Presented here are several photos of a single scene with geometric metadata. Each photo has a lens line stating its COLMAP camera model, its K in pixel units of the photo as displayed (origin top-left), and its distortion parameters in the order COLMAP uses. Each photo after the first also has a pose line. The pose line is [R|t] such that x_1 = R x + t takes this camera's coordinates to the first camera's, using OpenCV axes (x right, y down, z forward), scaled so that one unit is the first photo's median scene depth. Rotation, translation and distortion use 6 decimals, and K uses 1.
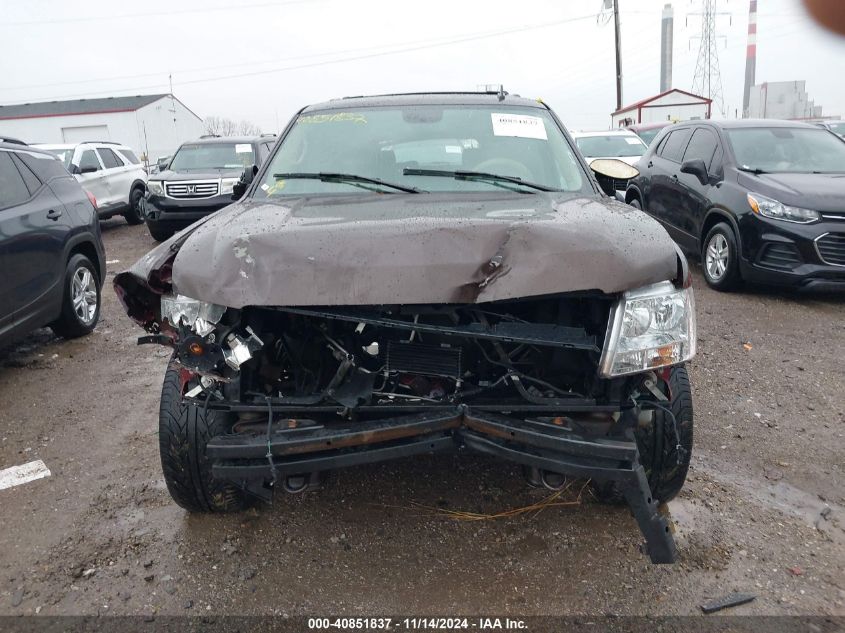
lens RADIAL K [[652.2, 0, 436.1], [0, 652.2, 323.3], [0, 0, 1]] dist [0.014902, -0.036222]
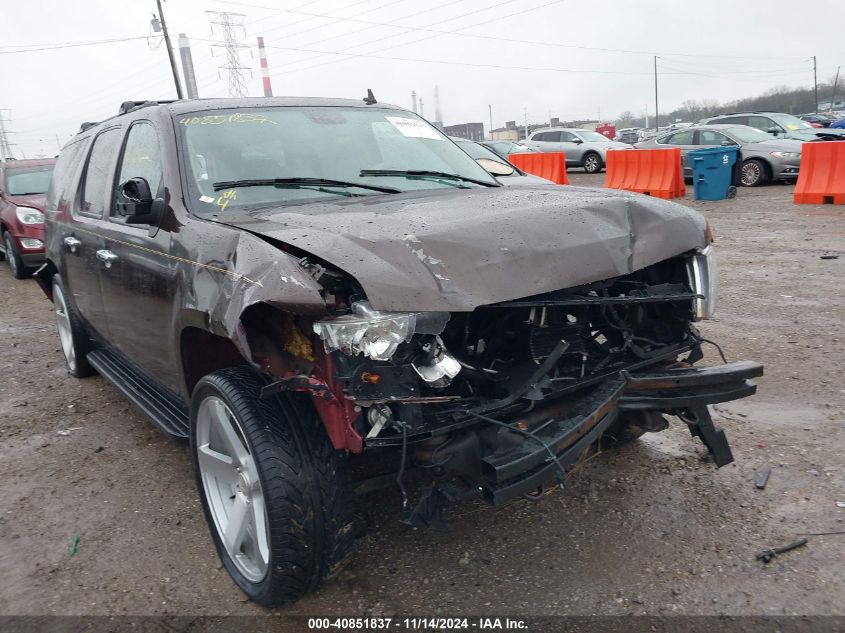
lens RADIAL K [[652.2, 0, 416.5], [0, 652.2, 319.5], [0, 0, 1]] dist [0.014902, -0.036222]
pose [[0.796829, -0.164168, 0.581474, -0.566870], [0.189281, 0.981762, 0.017798, -0.027110], [-0.573790, 0.095880, 0.813371, 0.210663]]
